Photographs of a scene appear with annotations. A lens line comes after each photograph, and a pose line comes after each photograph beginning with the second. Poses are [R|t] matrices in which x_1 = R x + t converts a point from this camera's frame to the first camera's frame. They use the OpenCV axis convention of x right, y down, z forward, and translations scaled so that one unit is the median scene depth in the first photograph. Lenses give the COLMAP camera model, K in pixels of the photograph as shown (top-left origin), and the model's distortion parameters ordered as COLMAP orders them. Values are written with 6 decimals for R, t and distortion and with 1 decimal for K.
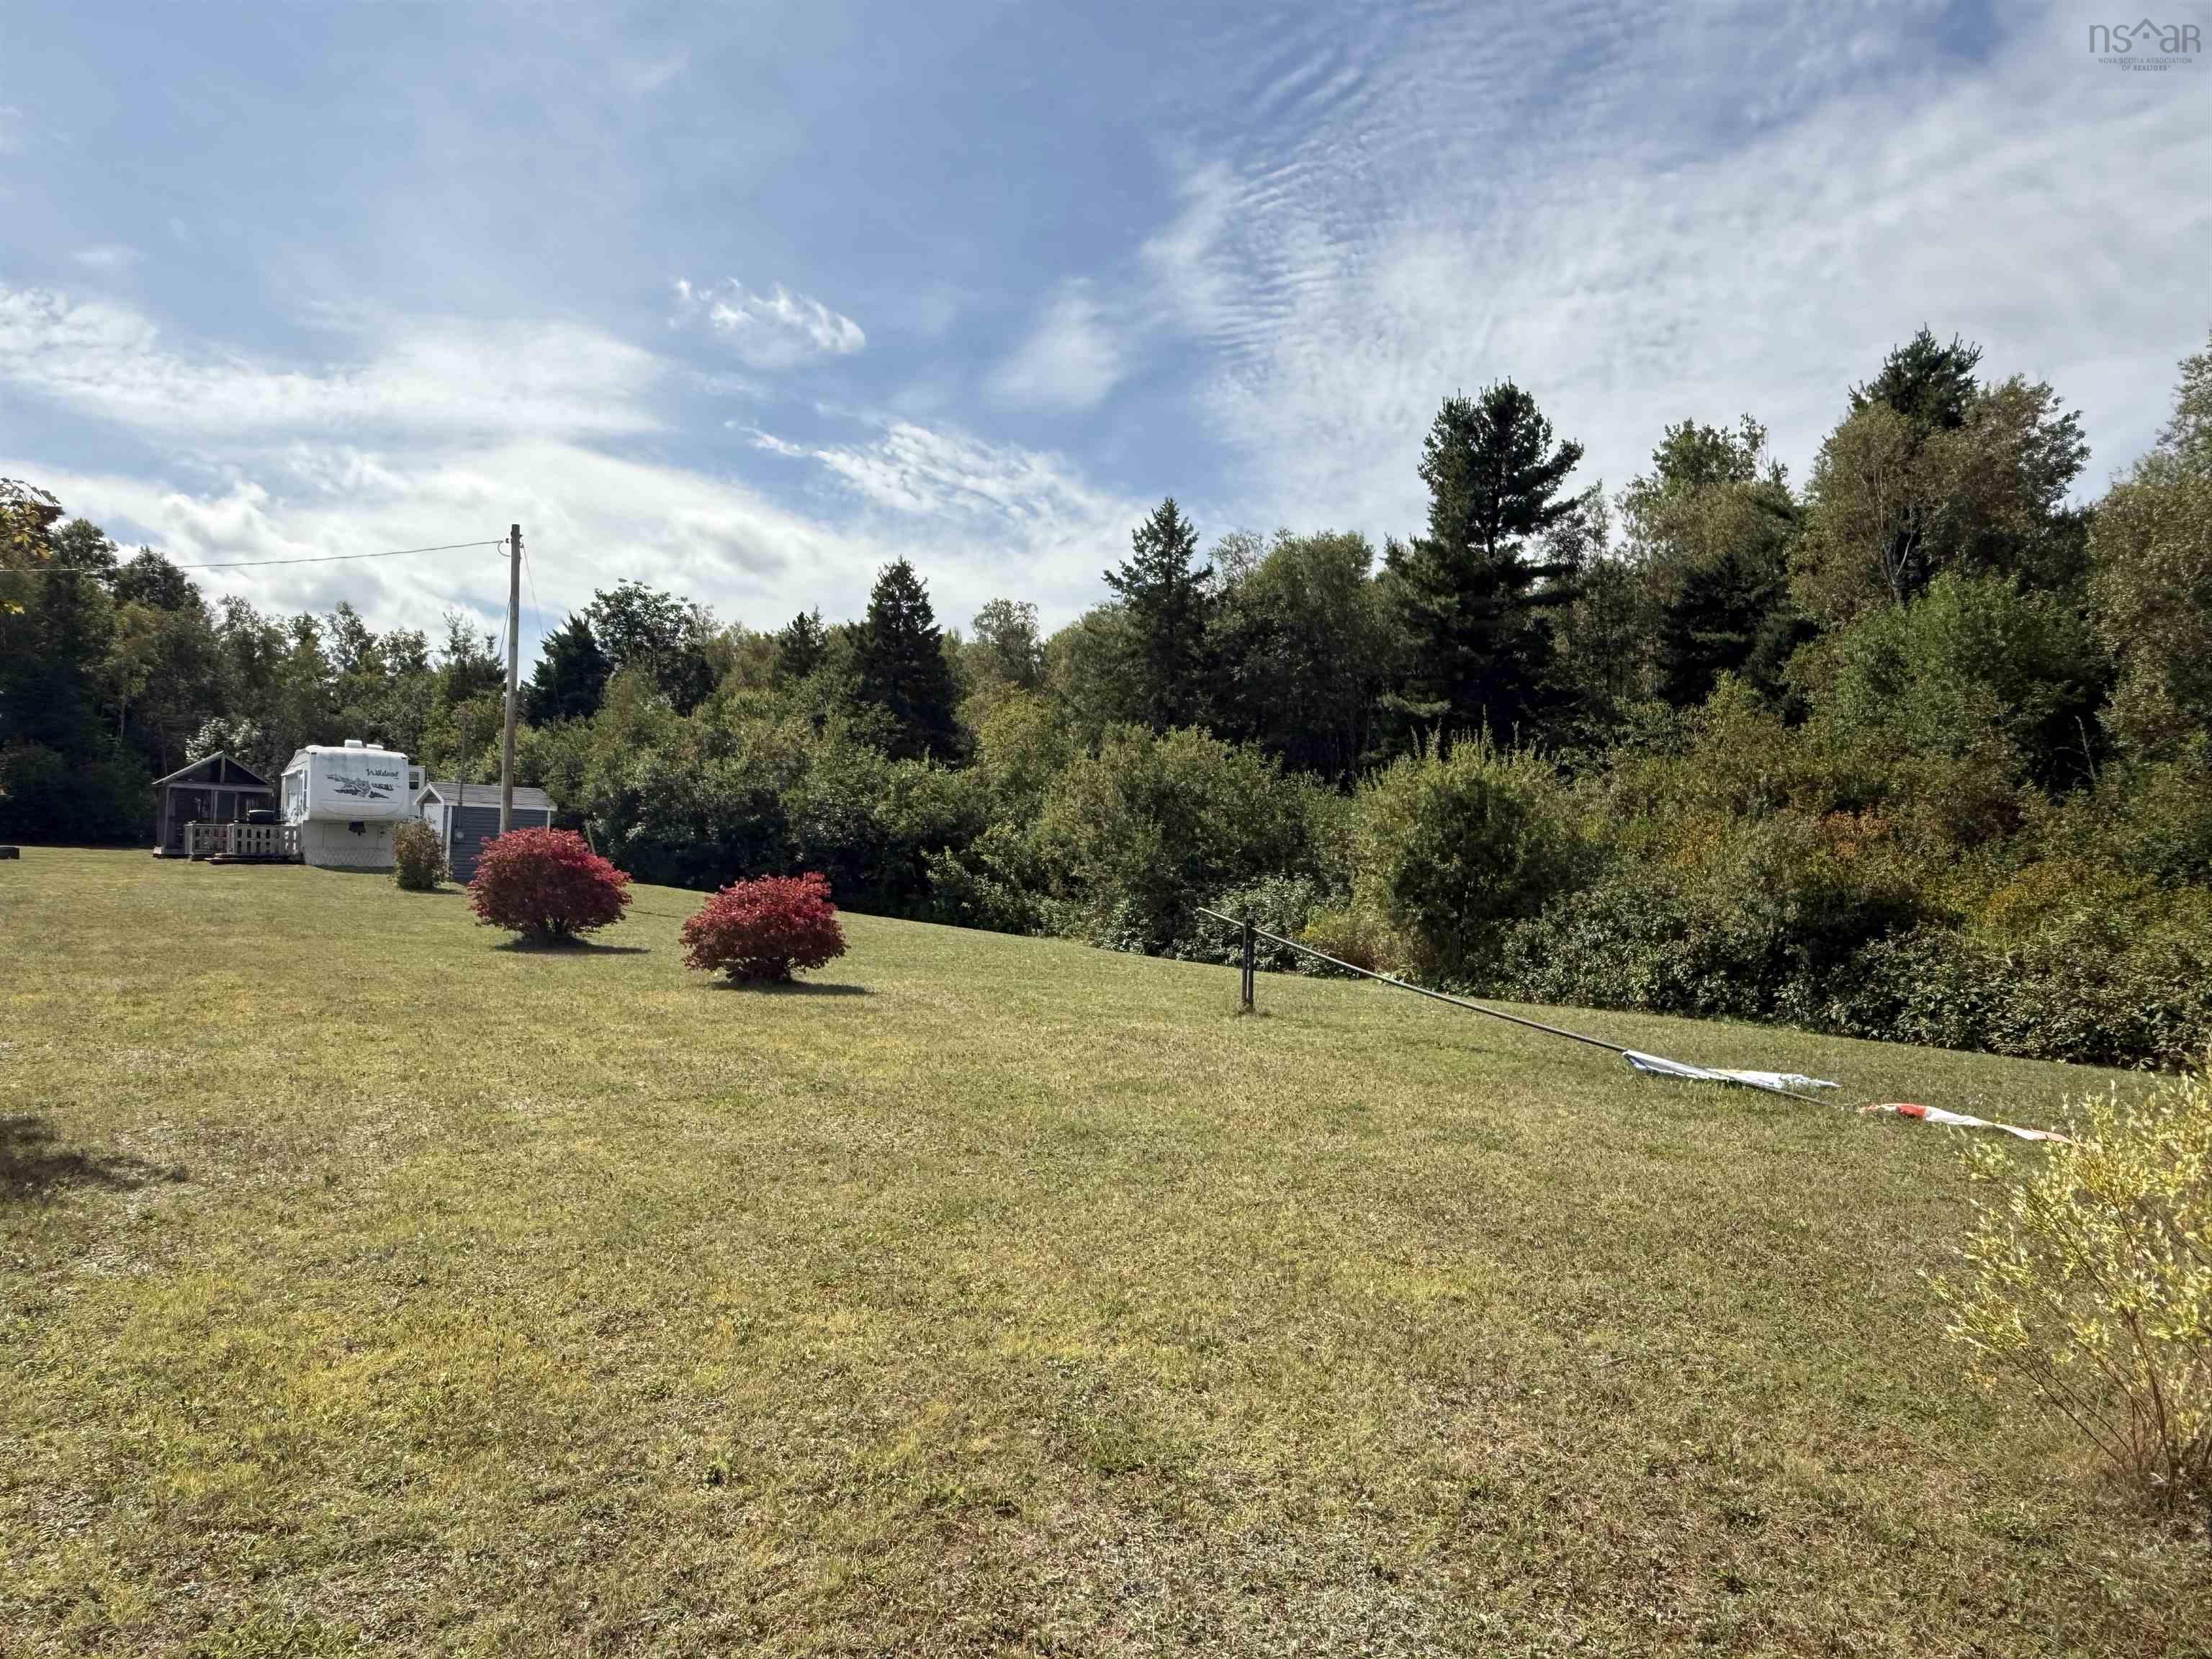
lens RADIAL K [[1491.6, 0, 1106.0], [0, 1491.6, 829.5], [0, 0, 1]] dist [-0.009935, -0.002878]
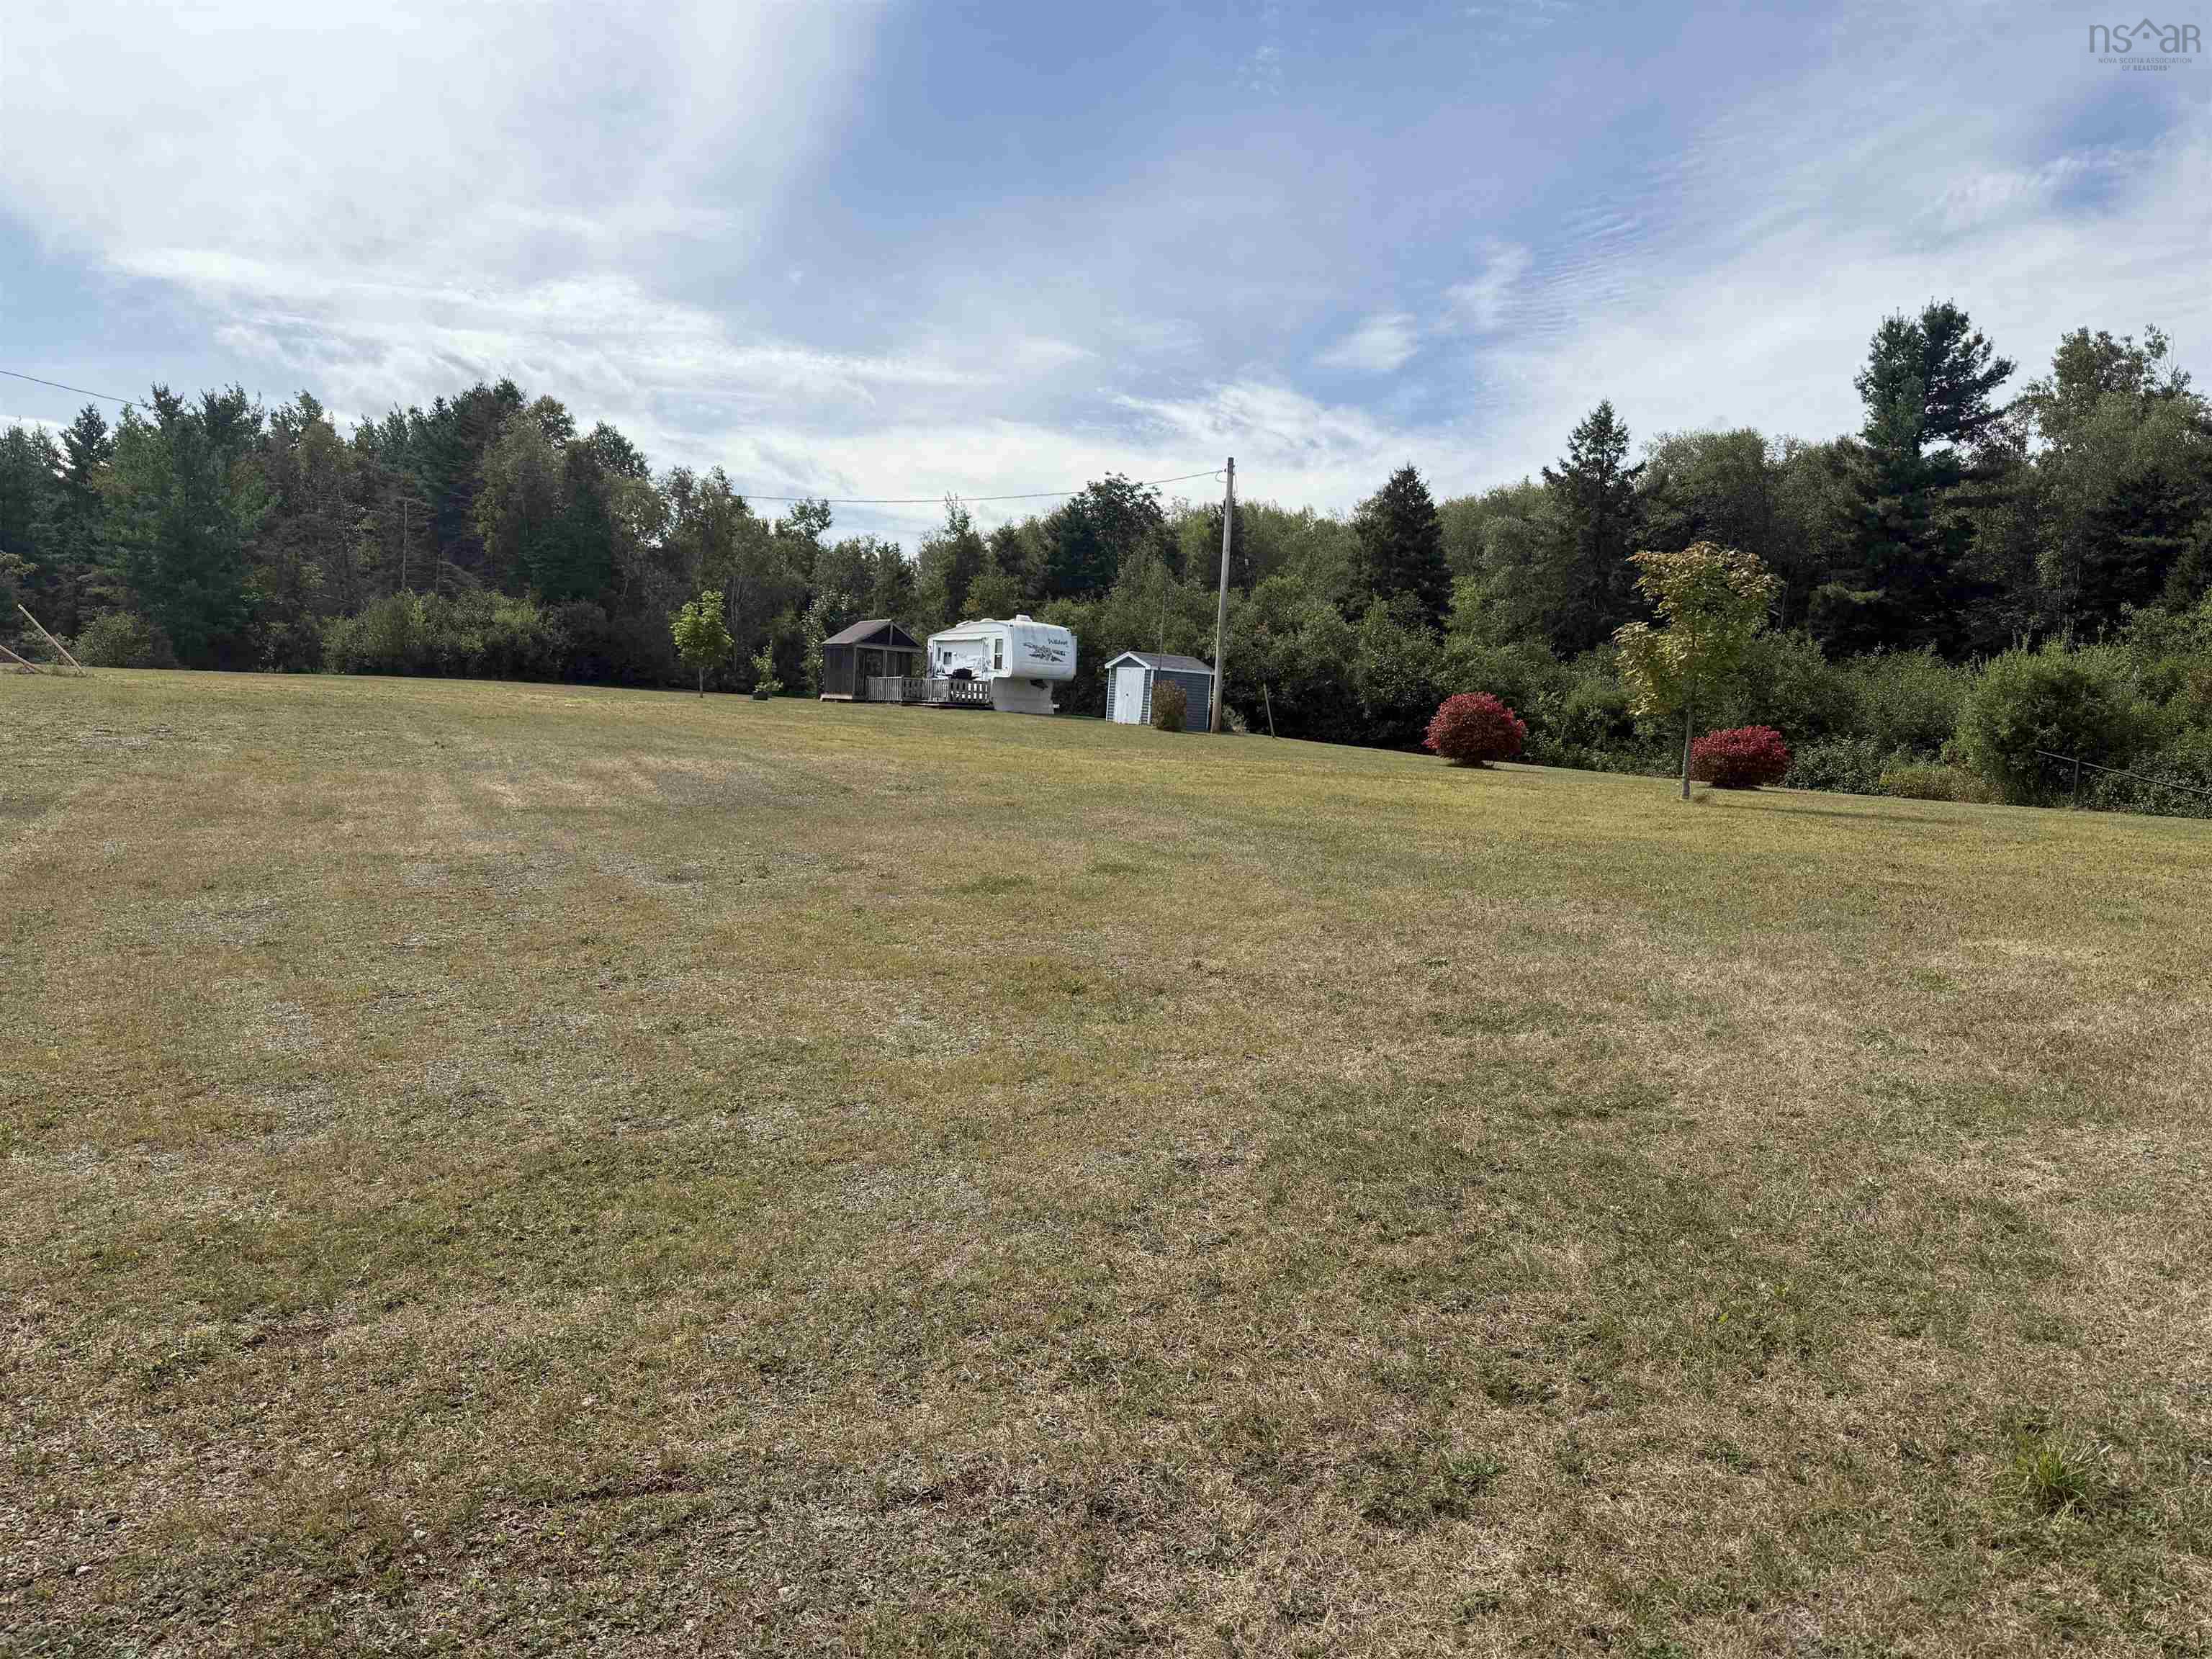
lens RADIAL K [[1552.9, 0, 1106.0], [0, 1552.9, 829.5], [0, 0, 1]] dist [0.056948, -0.072464]
pose [[0.995898, 0.029978, -0.085377, -0.251869], [-0.022012, 0.995444, 0.092770, -0.000719], [0.087769, -0.090510, 0.992020, -0.270198]]
